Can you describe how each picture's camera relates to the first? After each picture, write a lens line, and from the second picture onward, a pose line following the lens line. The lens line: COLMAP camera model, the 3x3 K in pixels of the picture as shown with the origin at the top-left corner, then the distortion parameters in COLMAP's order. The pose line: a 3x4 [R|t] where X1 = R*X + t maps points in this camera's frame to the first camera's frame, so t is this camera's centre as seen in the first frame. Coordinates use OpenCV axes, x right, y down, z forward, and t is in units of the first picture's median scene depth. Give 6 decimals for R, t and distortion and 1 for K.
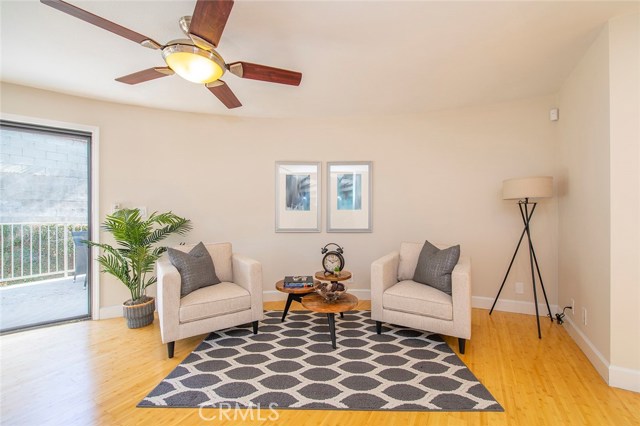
lens RADIAL K [[265.6, 0, 320.3], [0, 265.6, 213.3], [0, 0, 1]] dist [-0.001072, -0.000036]
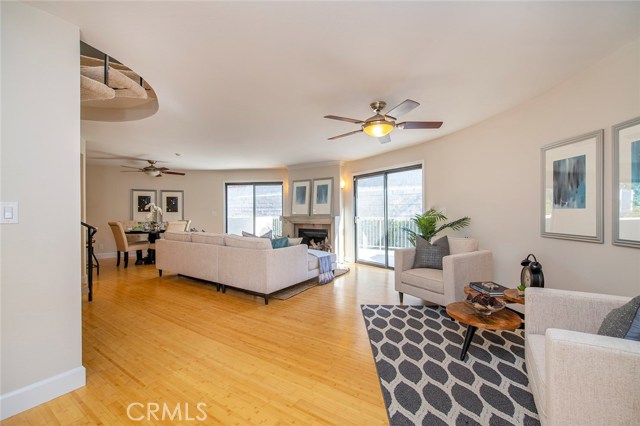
lens RADIAL K [[265.6, 0, 317.3], [0, 265.6, 214.7], [0, 0, 1]] dist [-0.001072, -0.000036]
pose [[-0.072128, 0.009331, -0.997352, 0.679868], [0.008386, 0.999927, 0.008748, -0.005374], [0.997360, -0.007733, -0.072201, 0.383228]]
